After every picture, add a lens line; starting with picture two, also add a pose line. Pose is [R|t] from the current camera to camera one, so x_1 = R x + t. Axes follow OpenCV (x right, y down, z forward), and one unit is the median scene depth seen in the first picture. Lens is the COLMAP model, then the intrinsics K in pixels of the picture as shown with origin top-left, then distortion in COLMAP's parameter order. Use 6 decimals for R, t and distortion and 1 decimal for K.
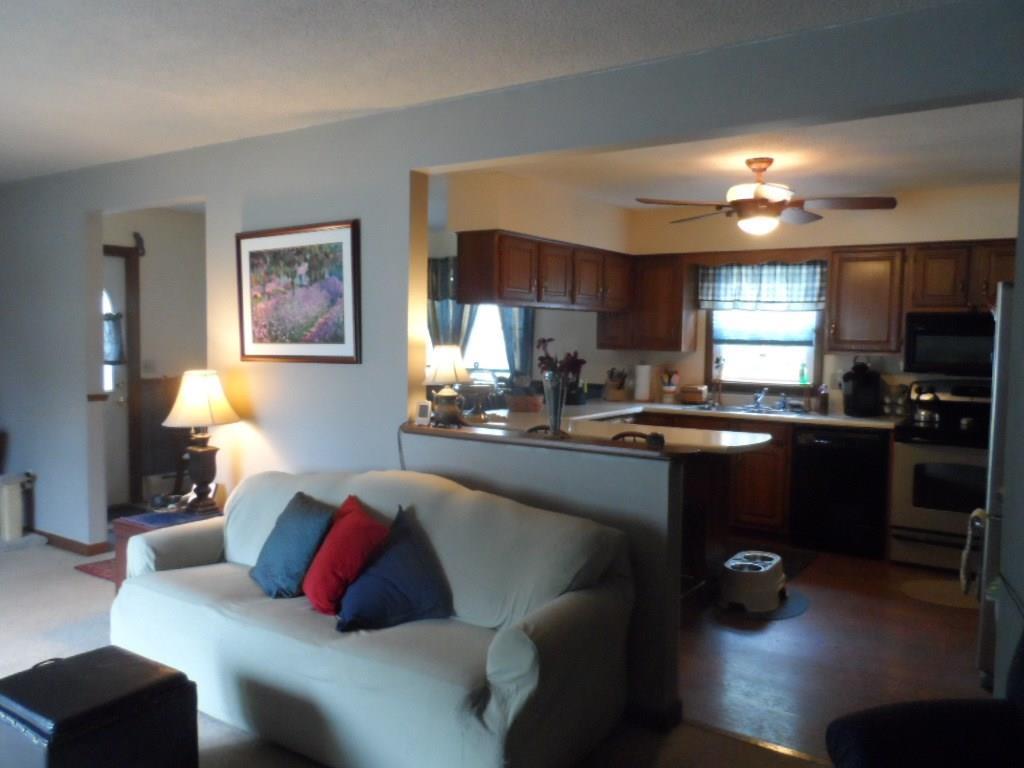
lens RADIAL K [[824.0, 0, 505.7], [0, 824.0, 384.9], [0, 0, 1]] dist [-0.004184, 0.020114]
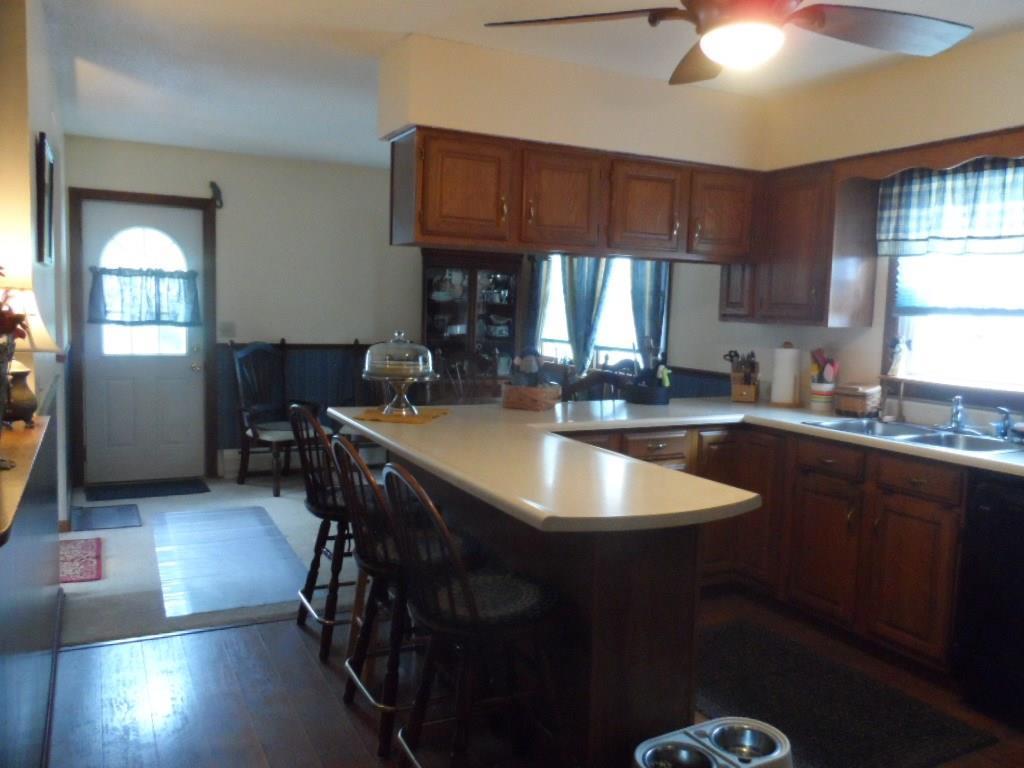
lens RADIAL K [[824.0, 0, 515.7], [0, 824.0, 385.7], [0, 0, 1]] dist [-0.004184, 0.020114]
pose [[0.880987, 0.057174, -0.469674, 0.293832], [-0.045404, 0.998307, 0.036360, -0.008979], [0.470957, -0.010707, 0.882091, 0.361351]]
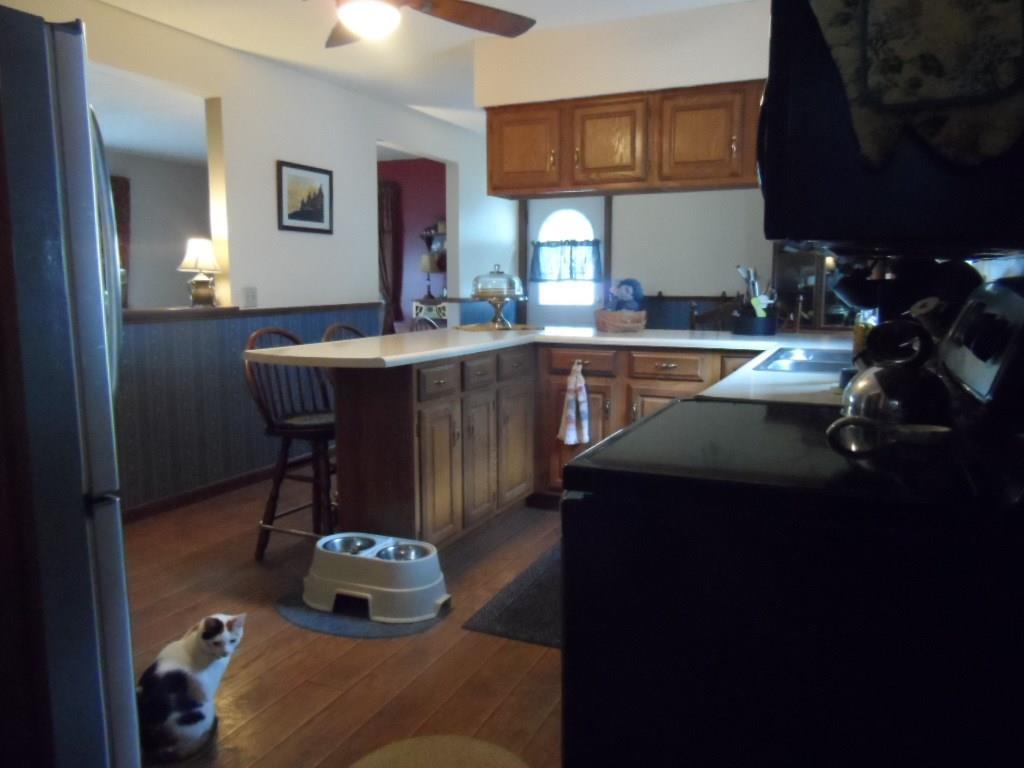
lens RADIAL K [[791.0, 0, 513.0], [0, 791.0, 383.8], [0, 0, 1]] dist [-0.004715, 0.029803]
pose [[0.179156, 0.110309, -0.977617, 0.655288], [-0.051396, 0.993387, 0.102669, 0.008507], [0.982477, 0.031852, 0.183640, 0.690256]]
